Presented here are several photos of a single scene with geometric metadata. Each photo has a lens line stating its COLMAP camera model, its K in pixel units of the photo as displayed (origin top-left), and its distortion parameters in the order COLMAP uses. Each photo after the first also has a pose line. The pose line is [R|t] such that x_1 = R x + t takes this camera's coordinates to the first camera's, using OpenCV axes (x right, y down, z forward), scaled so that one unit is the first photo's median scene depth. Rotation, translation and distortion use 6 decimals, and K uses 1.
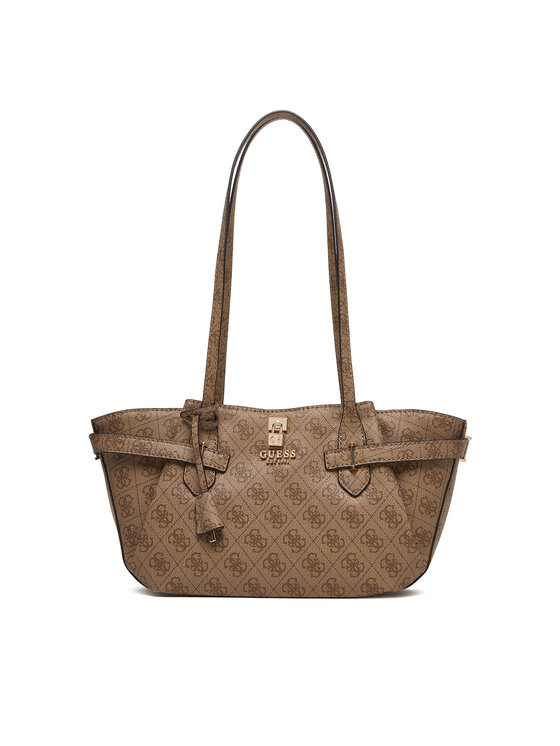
lens RADIAL K [[825.2, 0, 280.0], [0, 825.2, 373.0], [0, 0, 1]] dist [-0.019736, -0.008265]
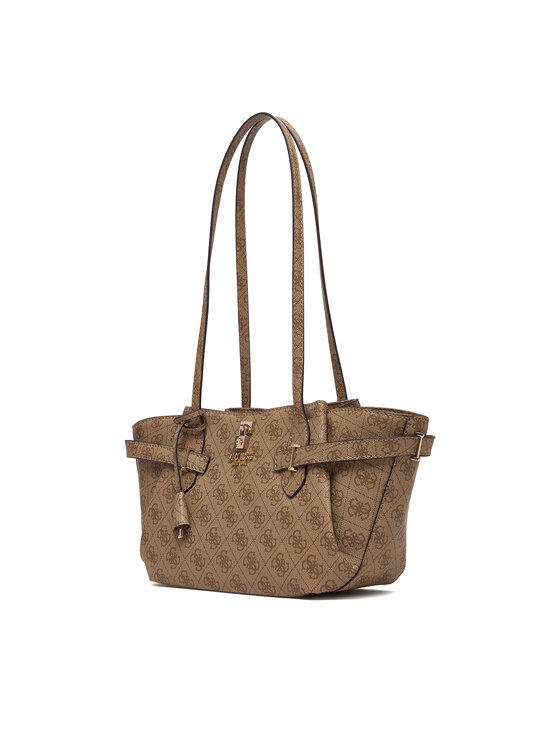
lens RADIAL K [[1008.0, 0, 280.0], [0, 1008.0, 373.0], [0, 0, 1]] dist [-0.060540, -0.005412]
pose [[0.815976, -0.064231, -0.574506, 0.773223], [0.076003, 0.997101, -0.003530, 0.002289], [0.573068, -0.040784, 0.818493, -0.001997]]
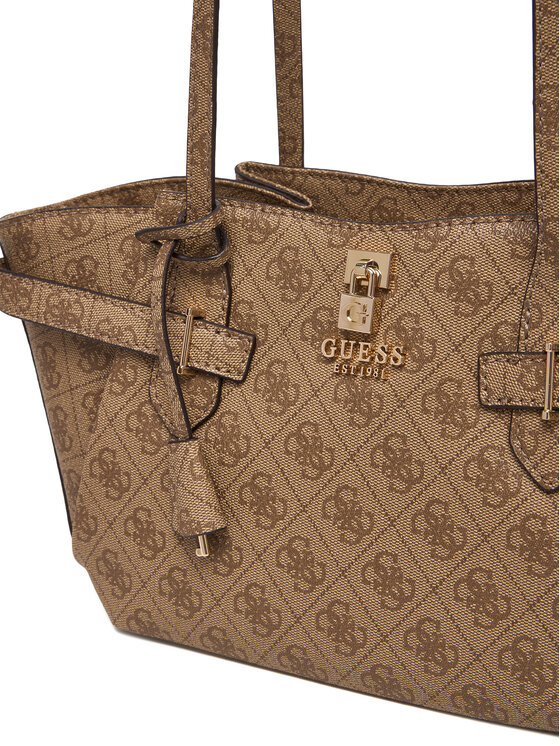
lens RADIAL K [[1165.9, 0, 280.0], [0, 1165.9, 373.0], [0, 0, 1]] dist [-0.029017, 0.009796]
pose [[0.920223, 0.070448, -0.385001, 0.171248], [0.094448, 0.914628, 0.393110, -0.107976], [0.379827, -0.398111, 0.835008, 0.534289]]
